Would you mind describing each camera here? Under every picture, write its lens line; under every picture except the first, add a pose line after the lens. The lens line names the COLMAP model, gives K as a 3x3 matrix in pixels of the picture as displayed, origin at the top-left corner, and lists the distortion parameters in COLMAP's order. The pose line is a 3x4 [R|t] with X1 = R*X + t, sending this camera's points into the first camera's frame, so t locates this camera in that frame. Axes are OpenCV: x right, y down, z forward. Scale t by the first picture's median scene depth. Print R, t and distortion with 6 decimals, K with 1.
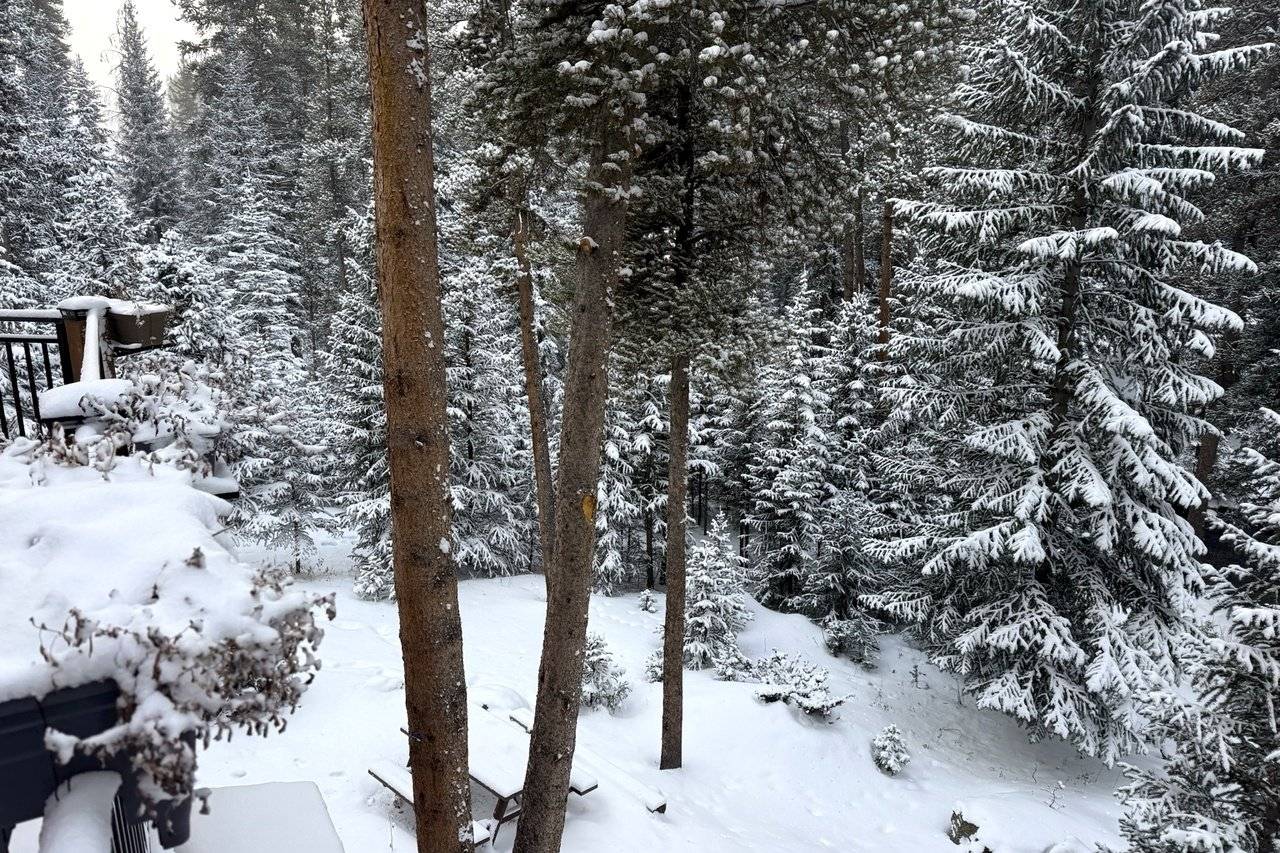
lens RADIAL K [[912.8, 0, 640.0], [0, 912.8, 426.5], [0, 0, 1]] dist [0.139463, -0.186195]
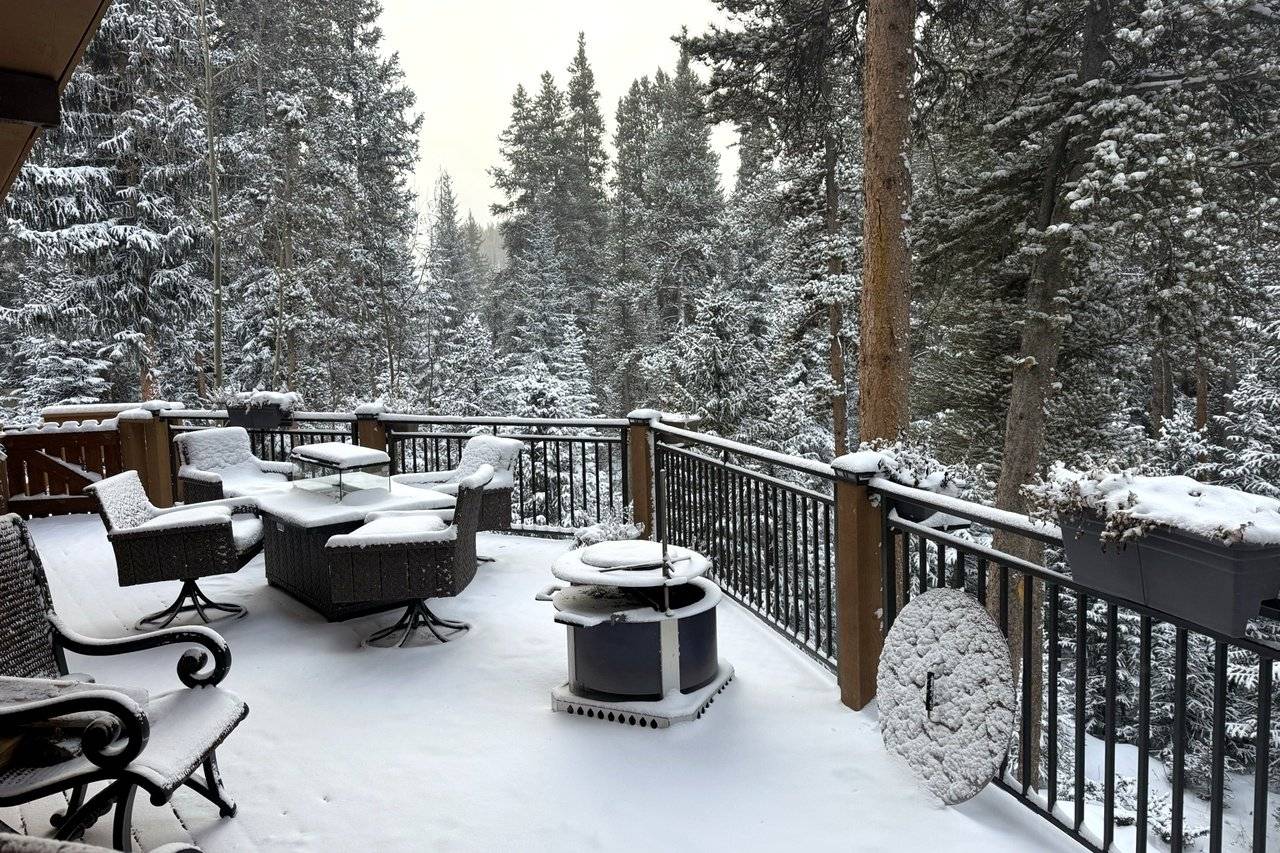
lens RADIAL K [[912.8, 0, 640.0], [0, 912.8, 426.5], [0, 0, 1]] dist [0.139463, -0.186195]
pose [[0.970348, 0.001242, -0.241707, -0.120170], [-0.033016, 0.991295, -0.127449, 0.025573], [0.239445, 0.131650, 0.961943, -0.128746]]
